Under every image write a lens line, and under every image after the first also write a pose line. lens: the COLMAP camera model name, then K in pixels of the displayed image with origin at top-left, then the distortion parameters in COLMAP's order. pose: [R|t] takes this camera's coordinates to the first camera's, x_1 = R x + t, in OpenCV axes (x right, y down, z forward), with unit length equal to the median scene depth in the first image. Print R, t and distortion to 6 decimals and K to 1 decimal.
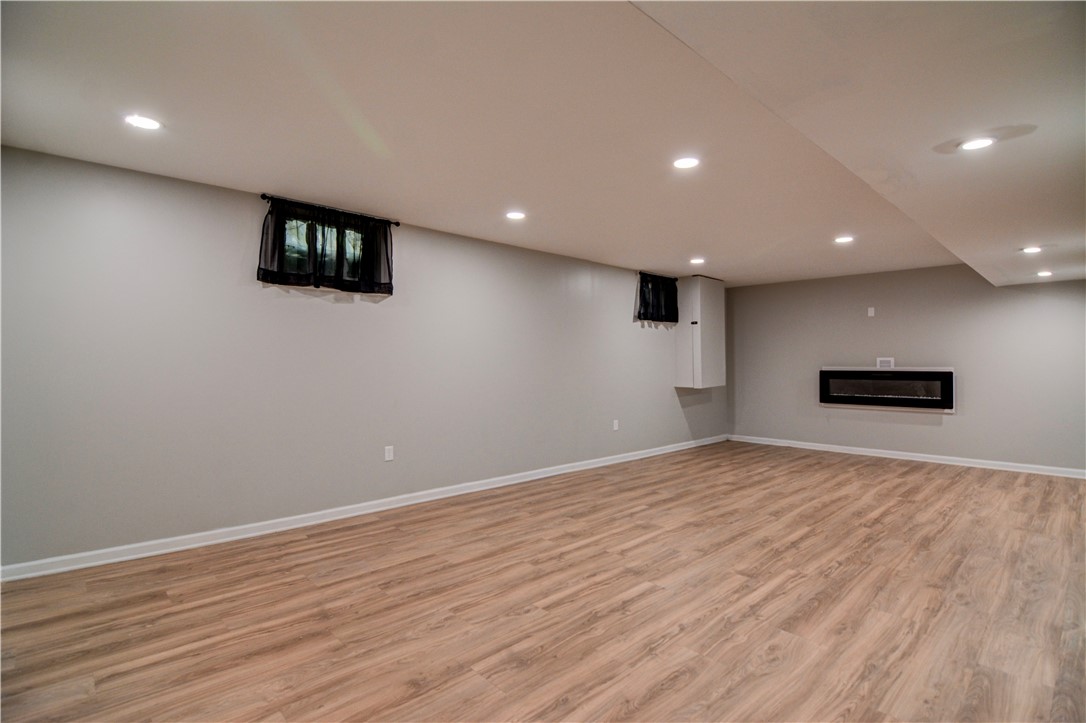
lens RADIAL K [[526.2, 0, 545.1], [0, 526.2, 361.2], [0, 0, 1]] dist [-0.012969, -0.003306]
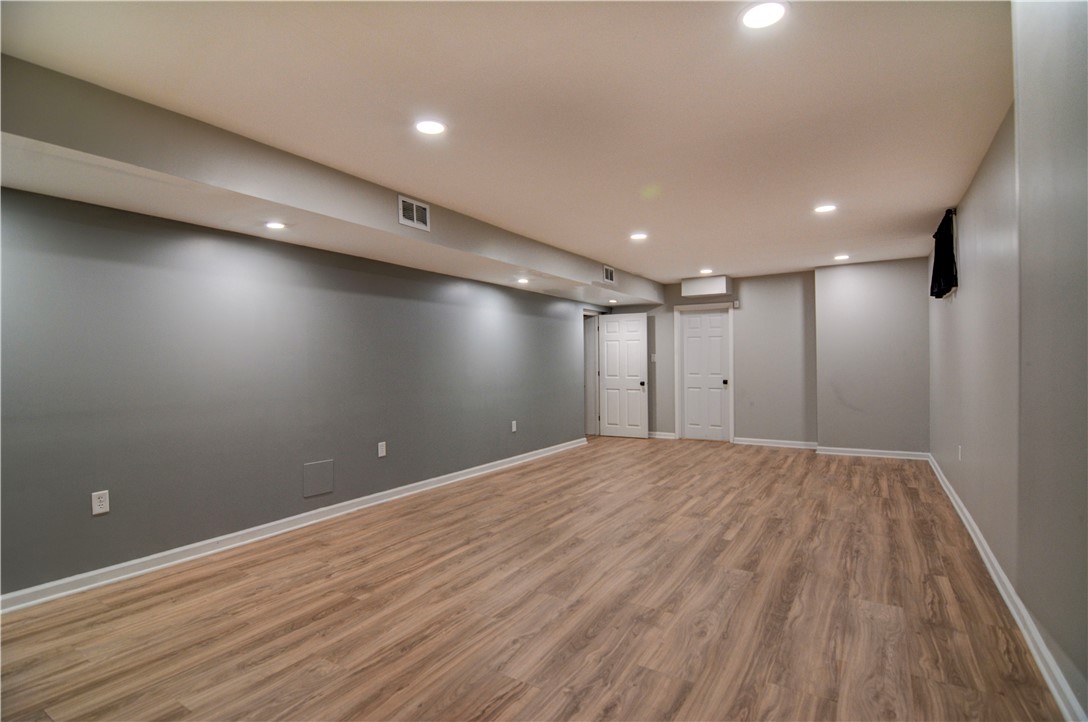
lens RADIAL K [[527.1, 0, 546.1], [0, 527.1, 360.7], [0, 0, 1]] dist [-0.012969, -0.003306]
pose [[-0.965713, 0.007581, -0.259503, 0.813681], [0.008622, 0.999959, -0.002875, 0.004864], [0.259470, -0.005014, -0.965738, 2.087913]]
